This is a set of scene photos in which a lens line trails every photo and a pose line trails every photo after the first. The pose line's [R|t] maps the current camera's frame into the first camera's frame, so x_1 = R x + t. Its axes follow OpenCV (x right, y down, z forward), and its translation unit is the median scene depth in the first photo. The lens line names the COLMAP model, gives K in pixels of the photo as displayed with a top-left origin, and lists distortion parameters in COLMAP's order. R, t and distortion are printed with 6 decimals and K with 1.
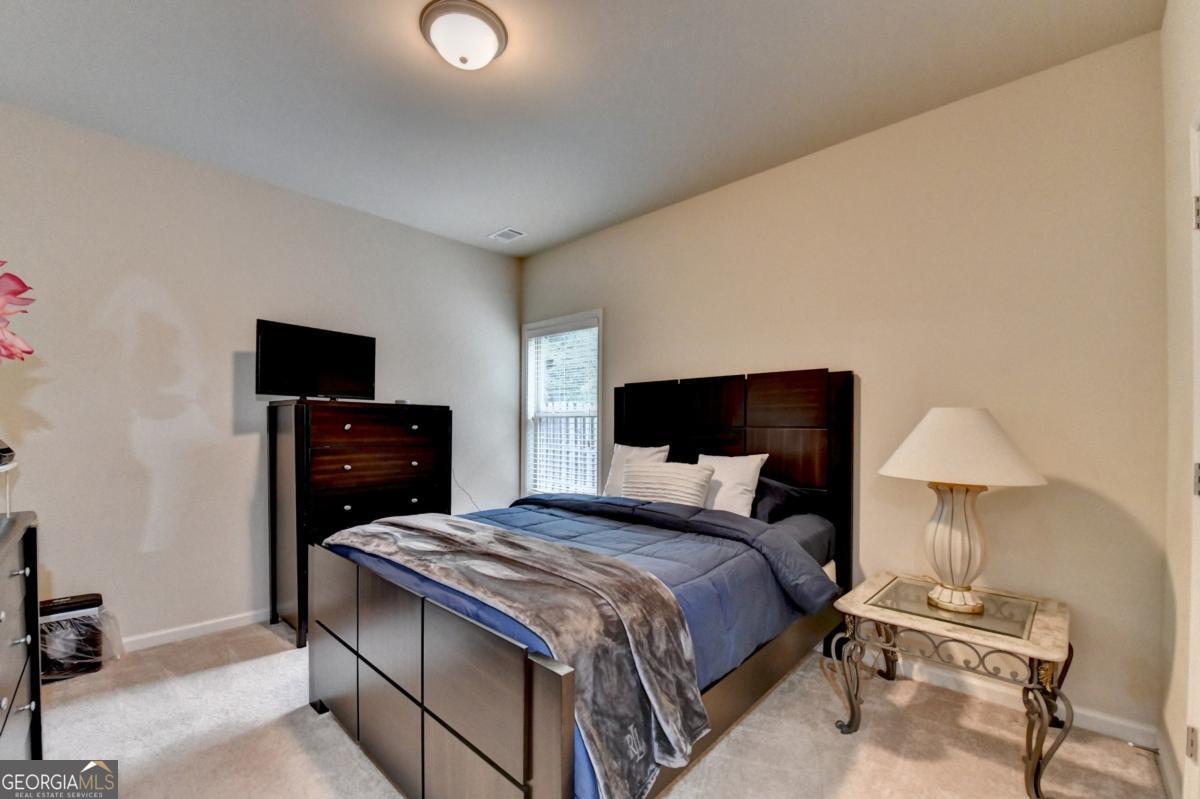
lens RADIAL K [[494.6, 0, 596.5], [0, 494.6, 424.5], [0, 0, 1]] dist [-0.001831, -0.007455]
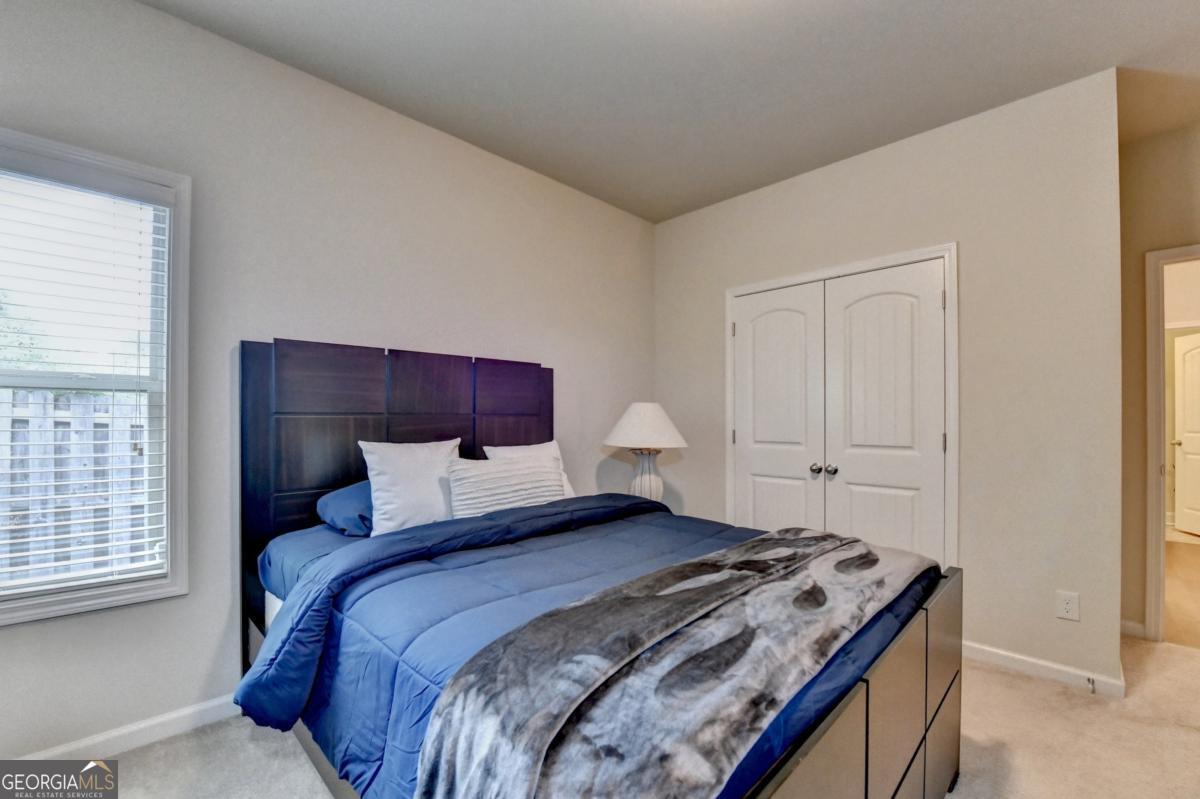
lens RADIAL K [[494.6, 0, 596.5], [0, 494.6, 424.5], [0, 0, 1]] dist [-0.001831, -0.007455]
pose [[0.043750, -0.029371, 0.998611, -0.639793], [-0.021883, 0.999300, 0.030350, -0.008030], [-0.998803, -0.023180, 0.043077, 0.747030]]
